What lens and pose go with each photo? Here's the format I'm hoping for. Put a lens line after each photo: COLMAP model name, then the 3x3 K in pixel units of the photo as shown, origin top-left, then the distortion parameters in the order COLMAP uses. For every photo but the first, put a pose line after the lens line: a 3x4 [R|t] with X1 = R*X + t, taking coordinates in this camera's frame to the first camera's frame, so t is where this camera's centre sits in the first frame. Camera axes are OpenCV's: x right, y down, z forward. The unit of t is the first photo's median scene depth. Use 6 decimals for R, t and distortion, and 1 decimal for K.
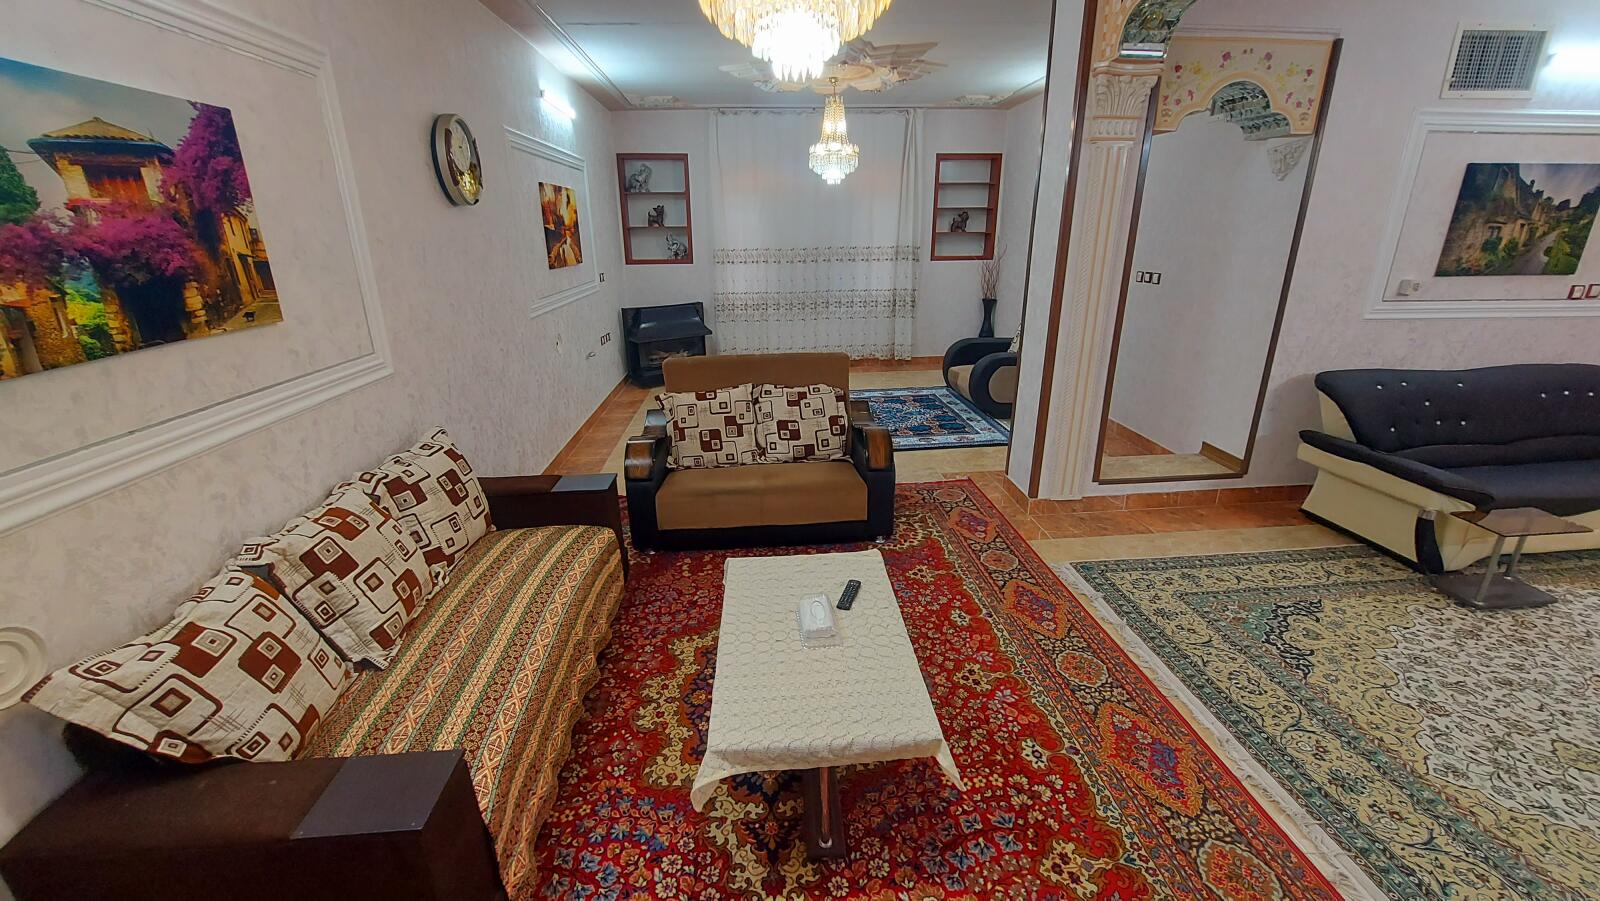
lens RADIAL K [[638.5, 0, 798.7], [0, 638.5, 452.1], [0, 0, 1]] dist [-0.019338, 0.000625]
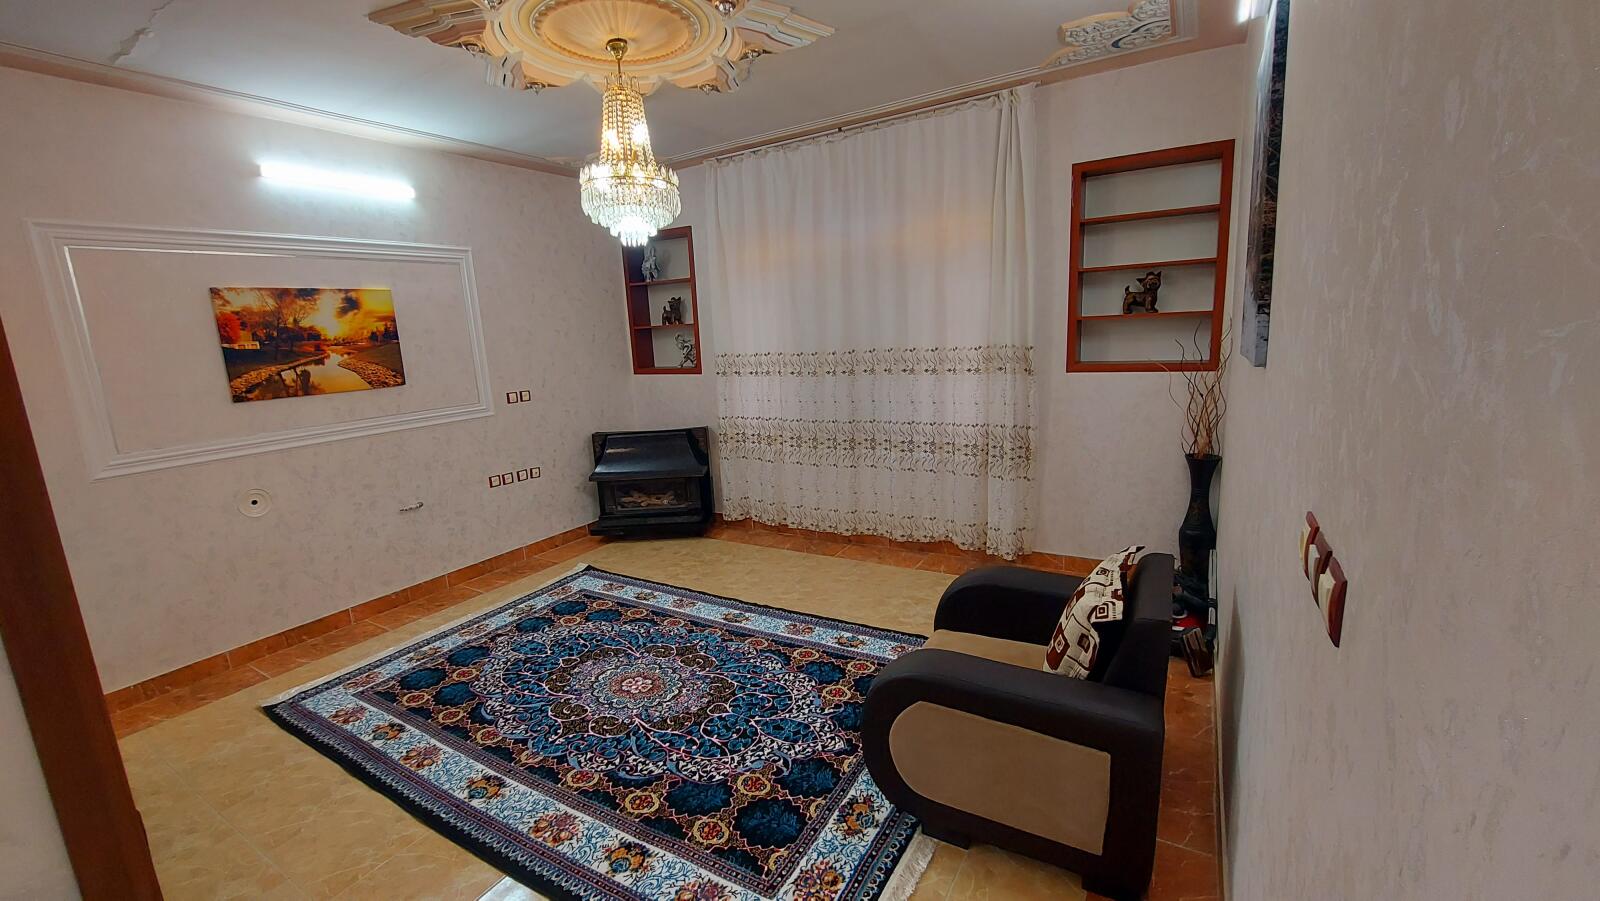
lens RADIAL K [[638.5, 0, 799.5], [0, 638.5, 451.3], [0, 0, 1]] dist [-0.019338, 0.000625]
pose [[0.811750, 0.081778, -0.578251, 0.724139], [-0.152169, 0.985563, -0.074234, -0.371690], [0.563832, 0.148251, 0.812475, 1.056517]]
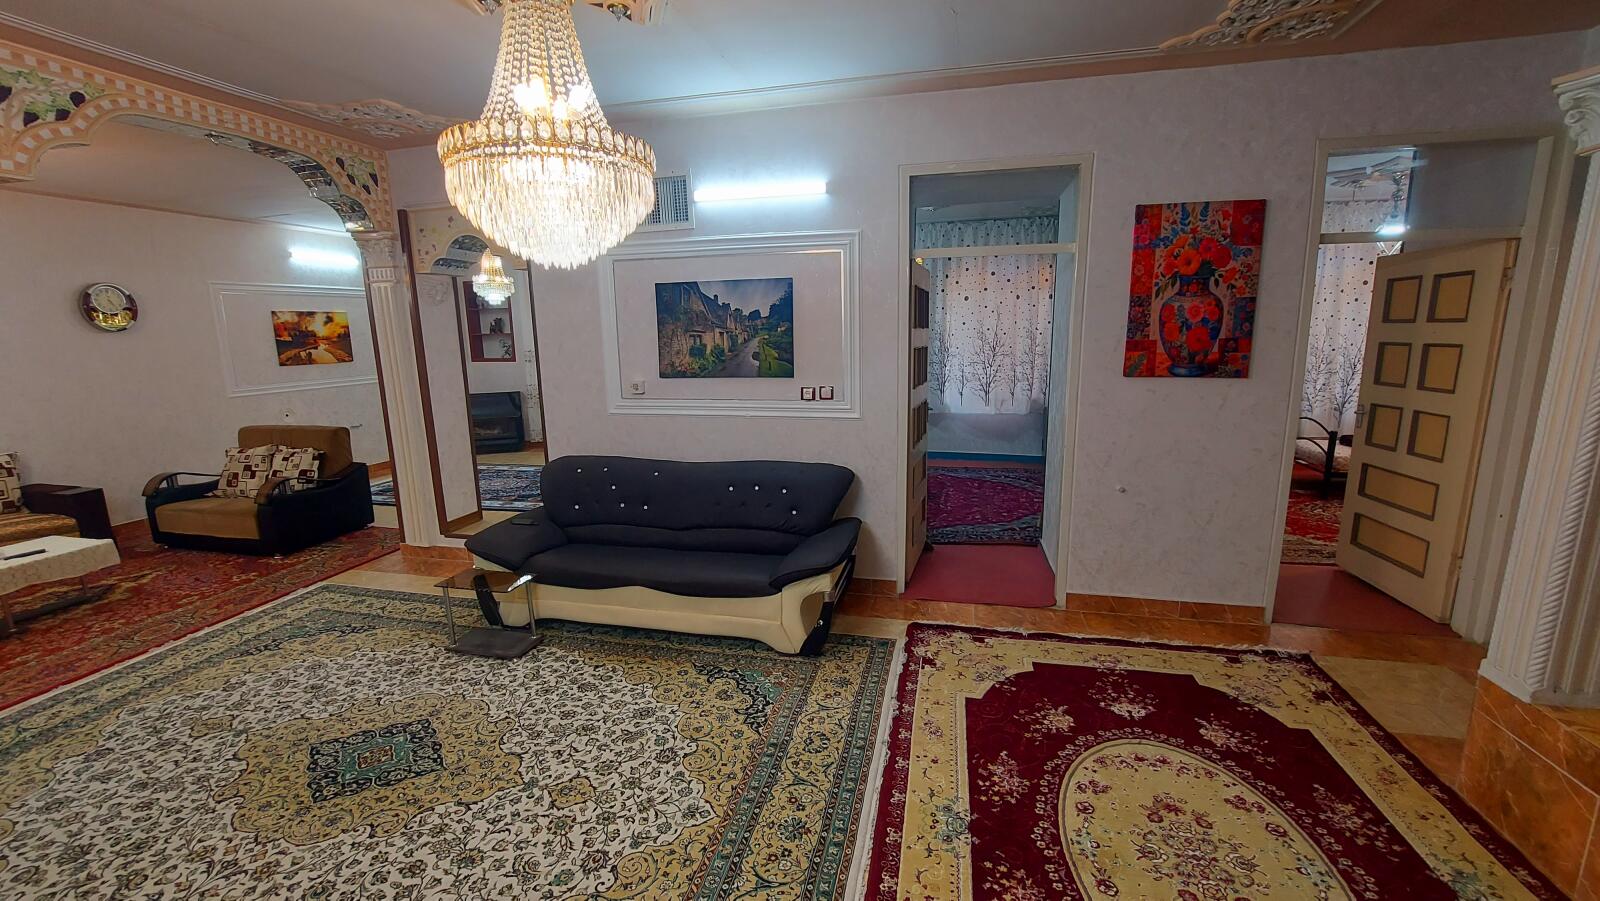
lens RADIAL K [[638.5, 0, 800.1], [0, 638.5, 454.3], [0, 0, 1]] dist [-0.019338, 0.000625]
pose [[0.948486, 0.054844, -0.312037, 1.656263], [-0.097324, 0.987719, -0.122229, -0.028258], [0.301501, 0.146301, 0.942175, 0.005418]]
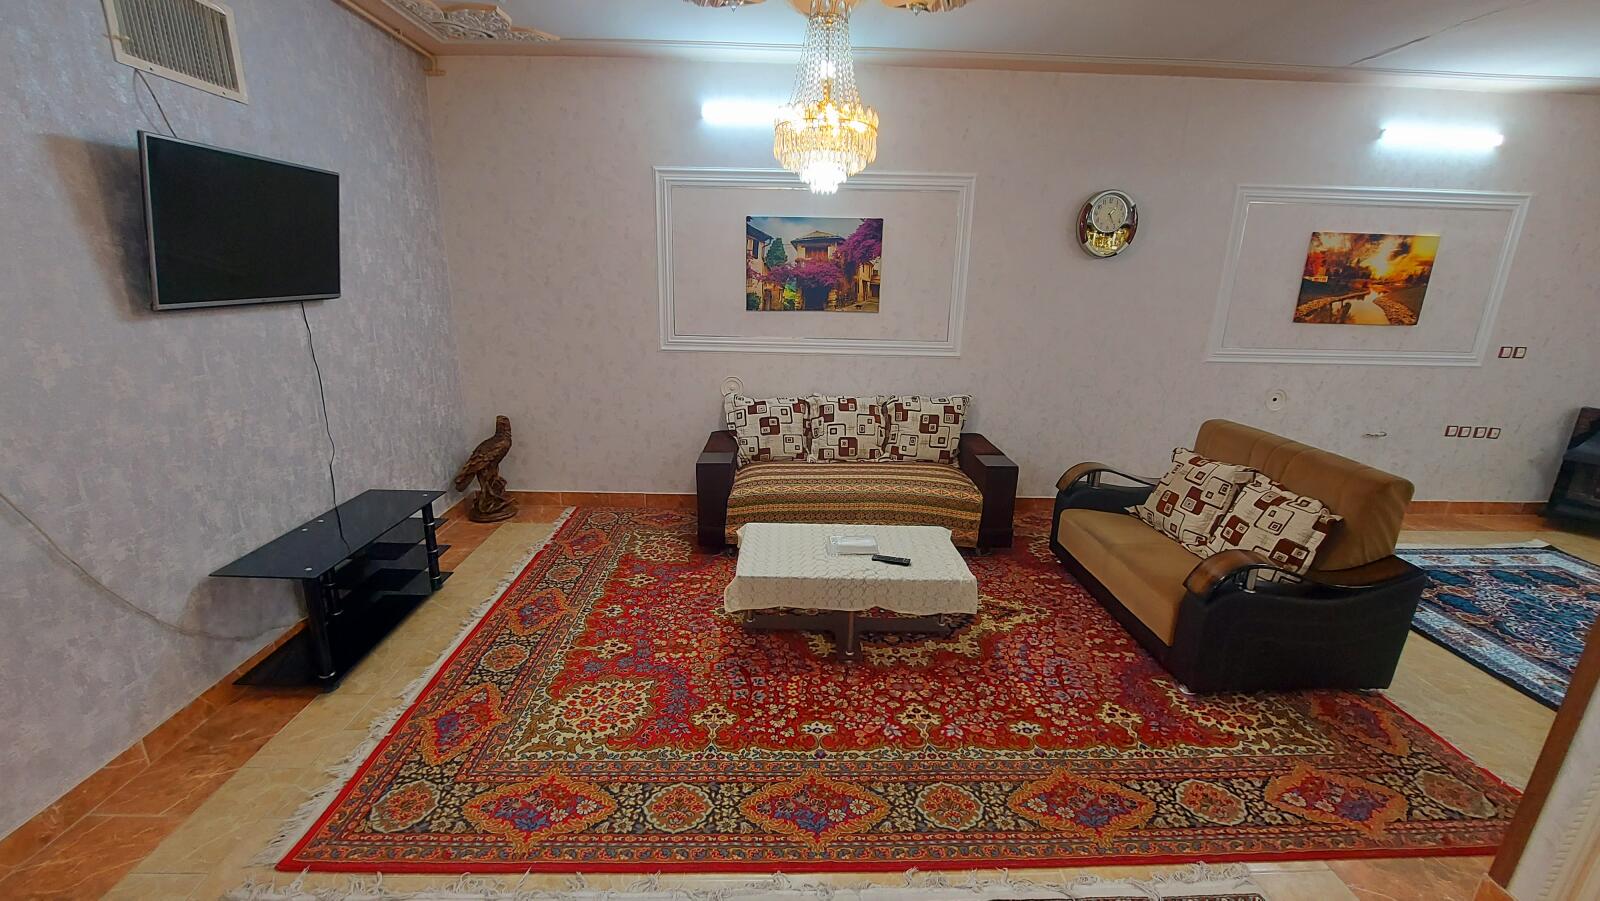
lens RADIAL K [[638.5, 0, 792.5], [0, 638.5, 451.7], [0, 0, 1]] dist [-0.019338, 0.000625]
pose [[-0.053958, 0.281661, -0.957996, 0.795023], [-0.346479, 0.894506, 0.282509, -0.164793], [0.936505, 0.347168, 0.049324, 0.436528]]
